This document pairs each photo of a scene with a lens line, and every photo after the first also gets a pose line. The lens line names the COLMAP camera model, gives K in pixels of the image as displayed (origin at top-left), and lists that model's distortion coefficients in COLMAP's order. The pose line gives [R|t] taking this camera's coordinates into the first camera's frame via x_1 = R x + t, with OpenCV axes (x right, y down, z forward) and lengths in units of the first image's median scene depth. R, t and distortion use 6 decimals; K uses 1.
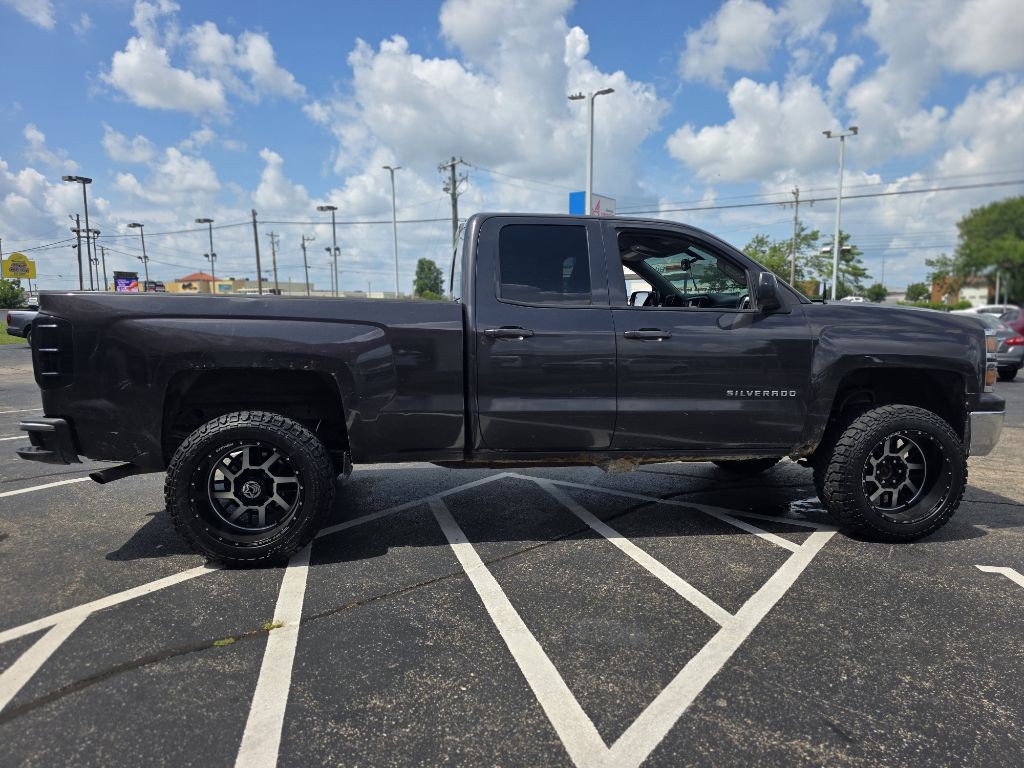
lens RADIAL K [[698.7, 0, 520.6], [0, 698.7, 396.9], [0, 0, 1]] dist [0.047600, -0.049546]
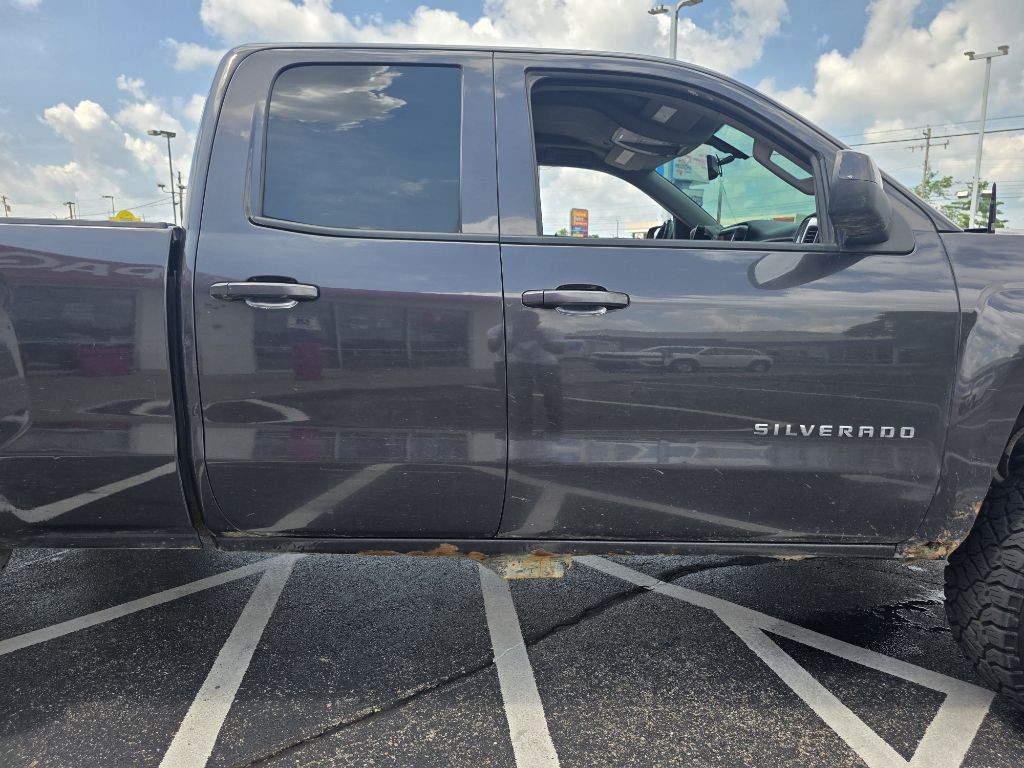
lens RADIAL K [[698.7, 0, 525.7], [0, 698.7, 392.8], [0, 0, 1]] dist [0.047600, -0.049546]
pose [[0.991162, 0.025179, -0.130244, 0.167009], [-0.018133, 0.998321, 0.055004, -0.041648], [0.131410, -0.052156, 0.989955, 0.429940]]
